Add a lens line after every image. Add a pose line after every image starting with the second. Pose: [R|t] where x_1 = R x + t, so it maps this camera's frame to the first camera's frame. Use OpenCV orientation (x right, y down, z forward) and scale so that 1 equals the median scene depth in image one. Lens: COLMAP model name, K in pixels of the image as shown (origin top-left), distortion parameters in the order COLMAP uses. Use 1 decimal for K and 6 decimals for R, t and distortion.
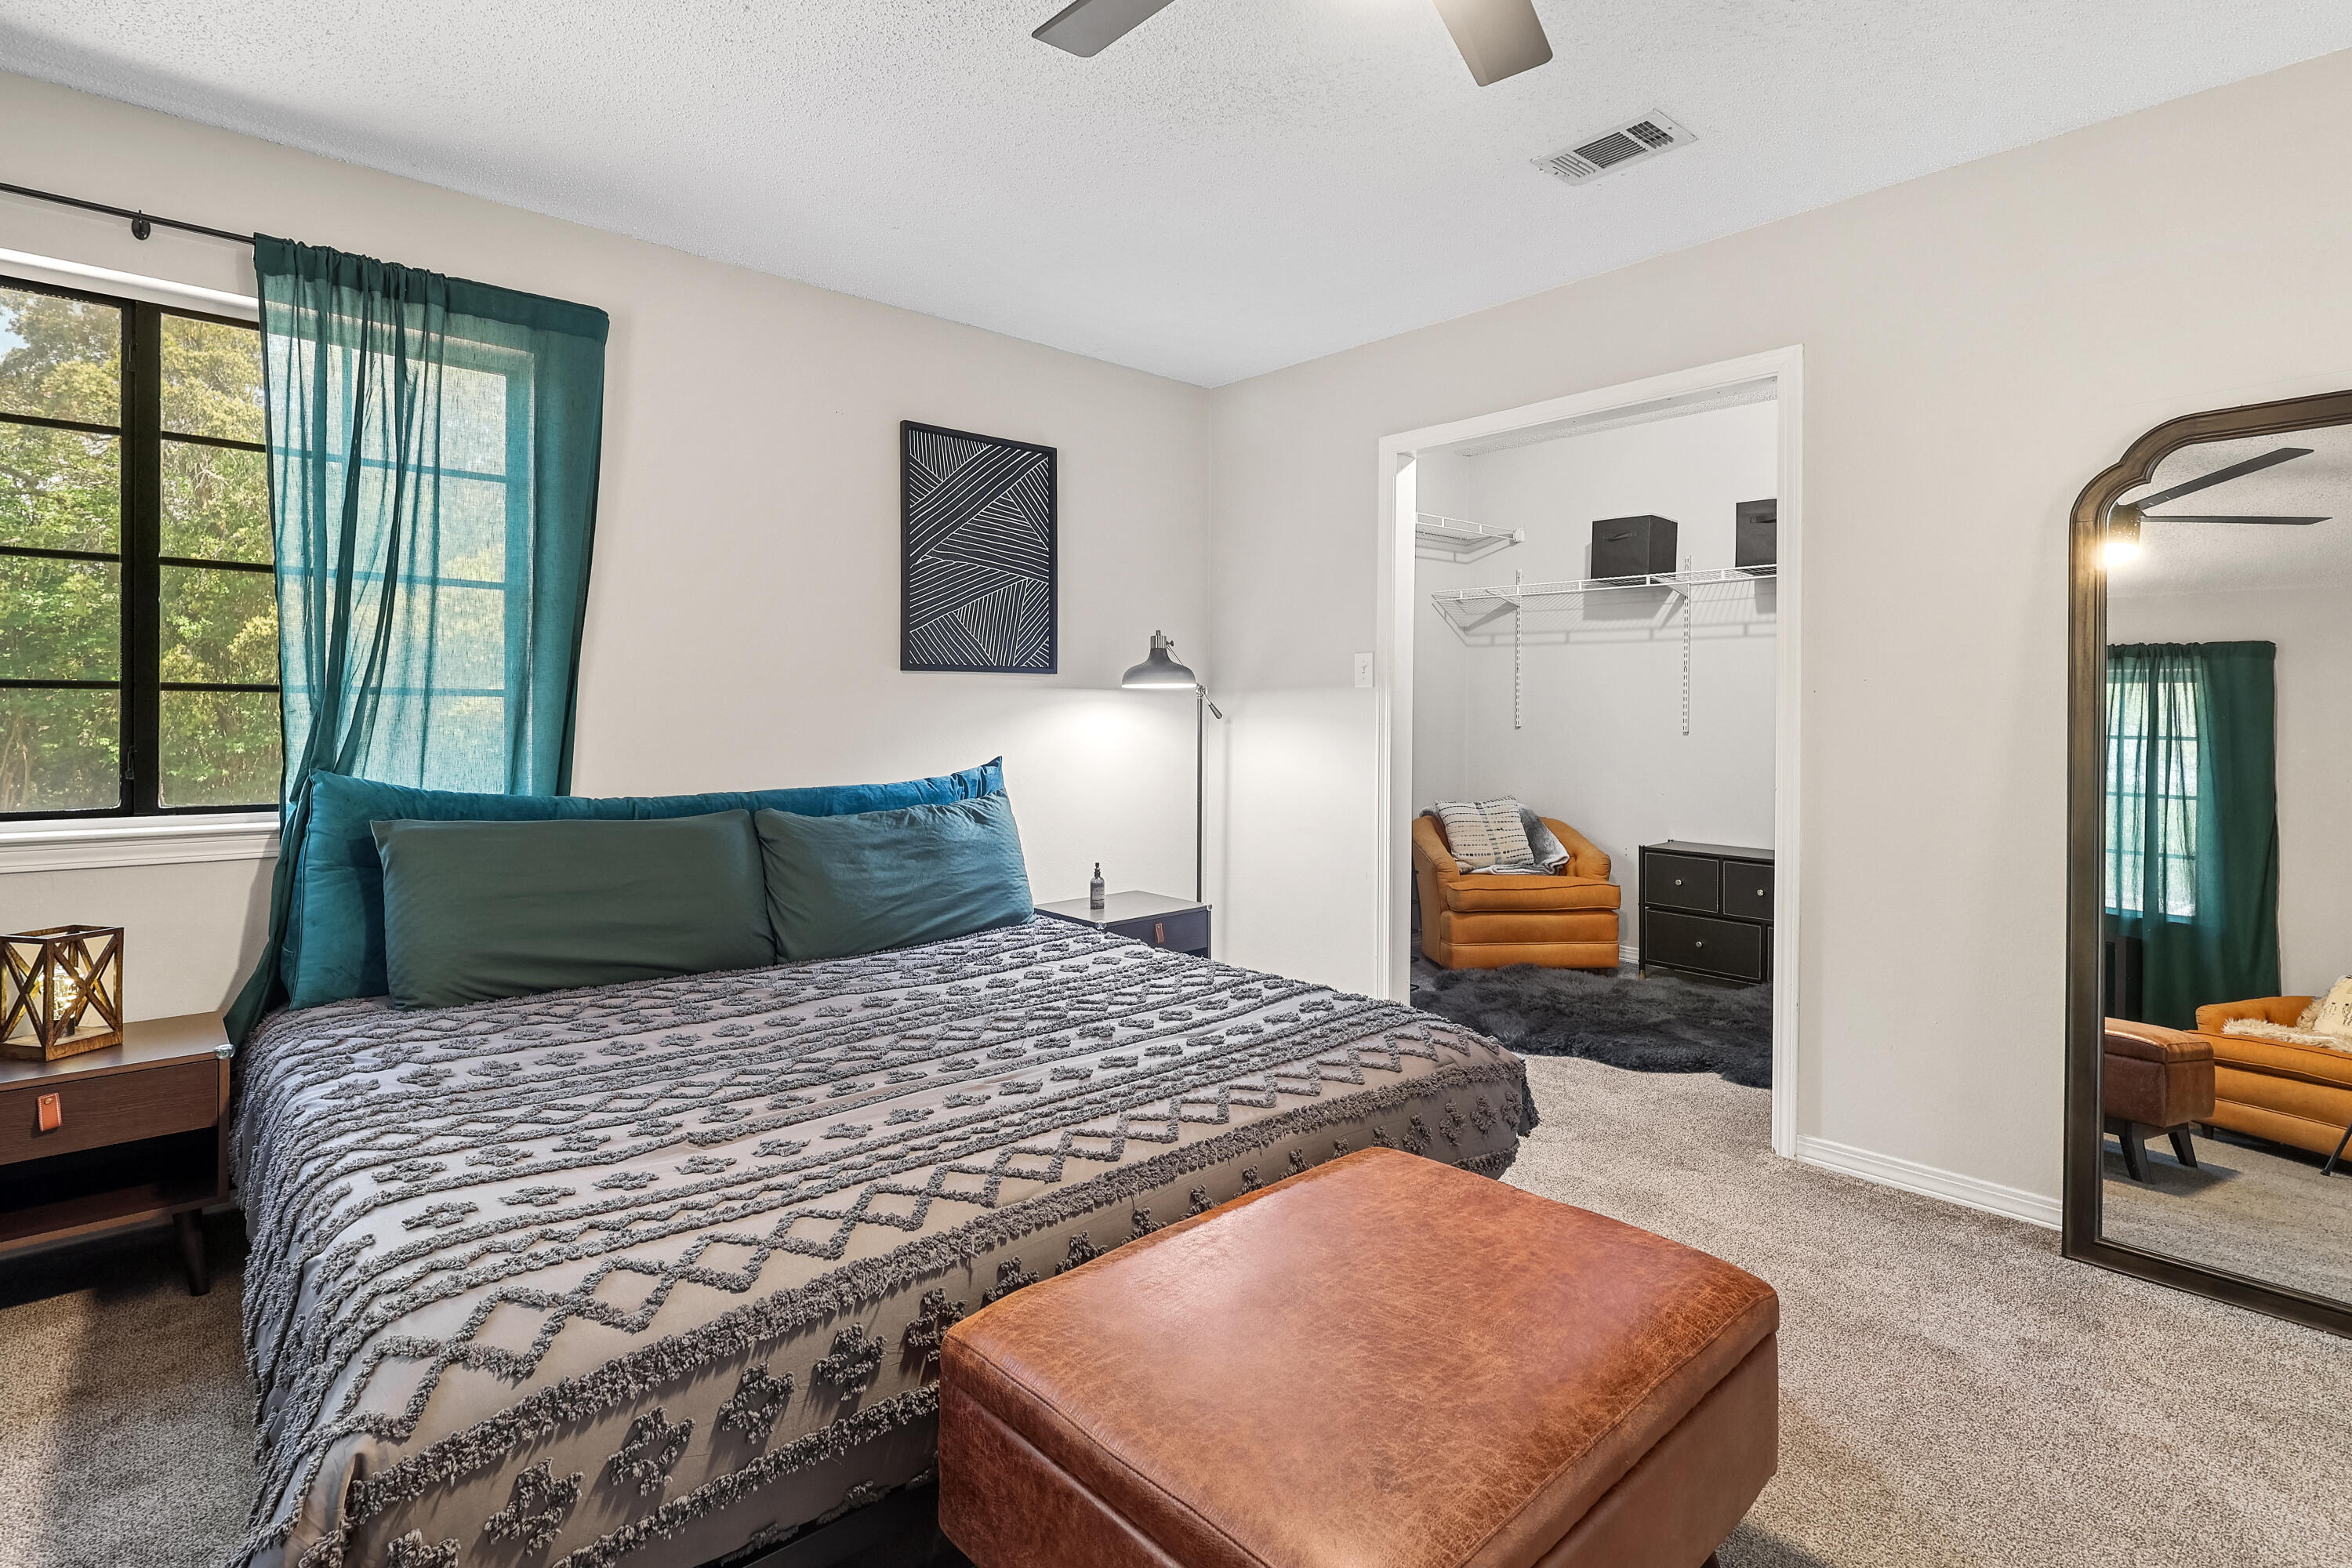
lens RADIAL K [[1133.2, 0, 1150.3], [0, 1133.2, 712.4], [0, 0, 1]] dist [0.001856, 0.000279]
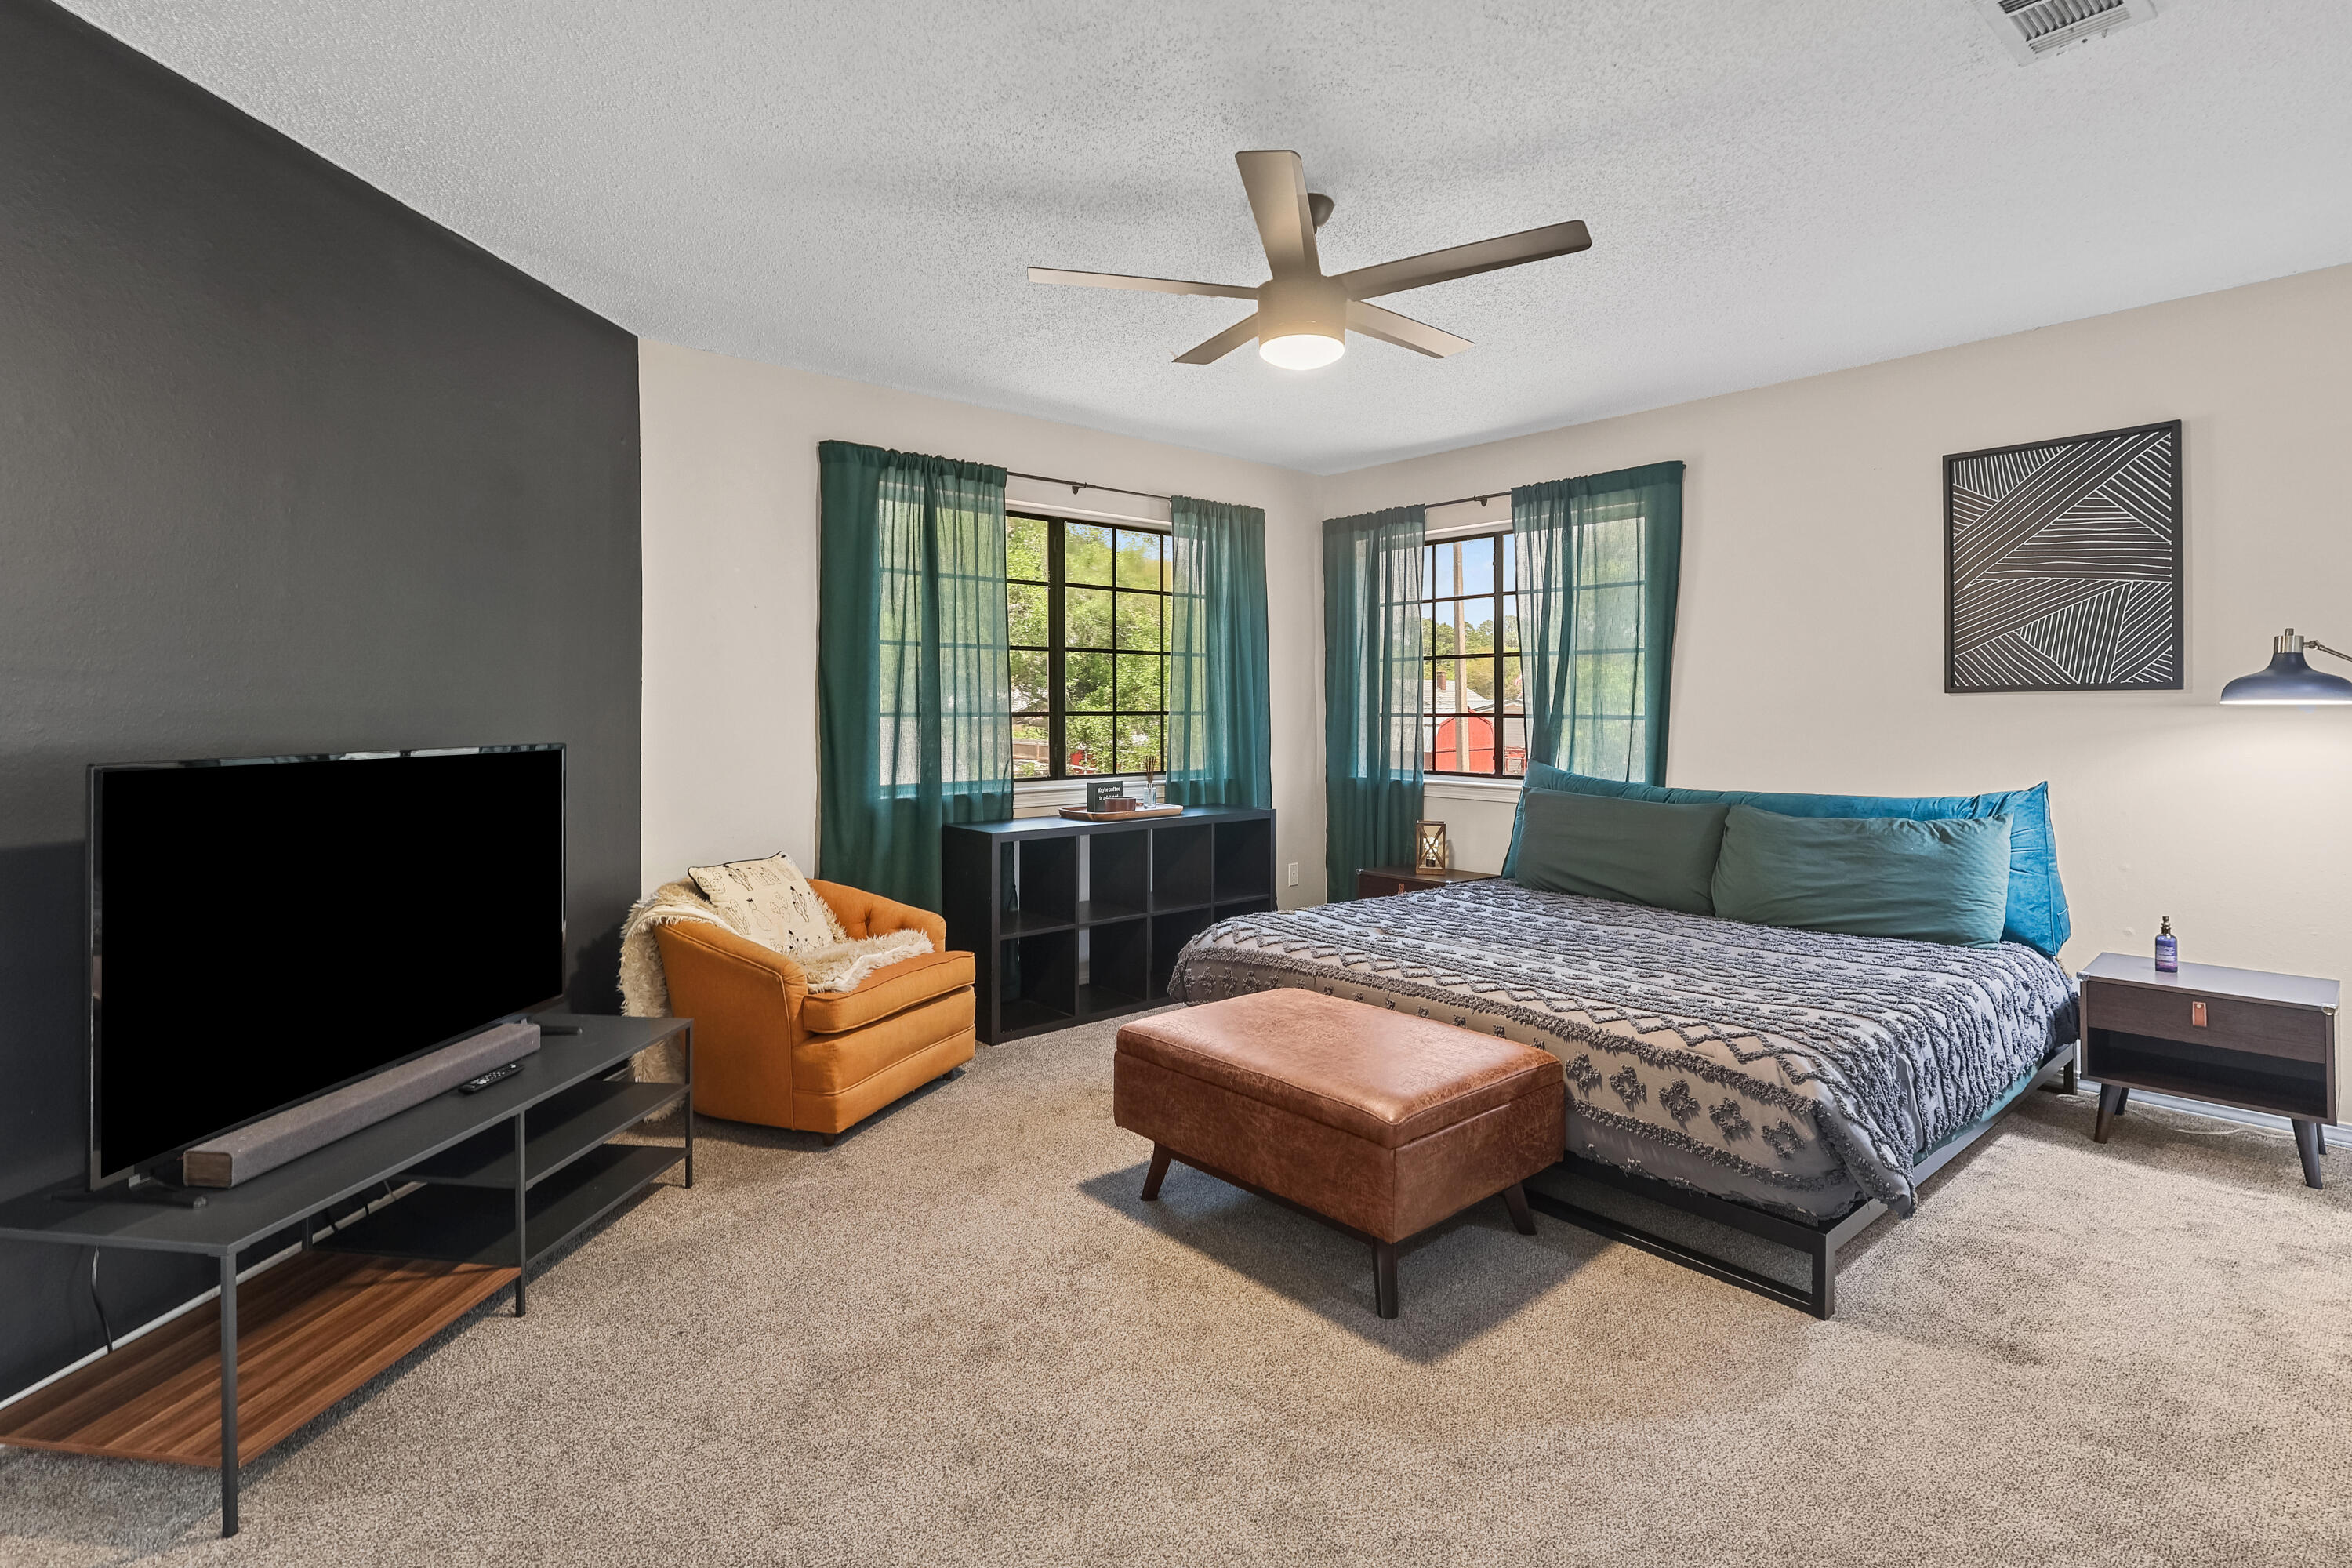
lens RADIAL K [[1133.2, 0, 1164.1], [0, 1133.2, 720.8], [0, 0, 1]] dist [0.001856, 0.000279]
pose [[-0.011822, 0.003126, -0.999925, 0.816515], [-0.002564, 0.999992, 0.003157, -0.012653], [0.999927, 0.002601, -0.011814, 0.278617]]
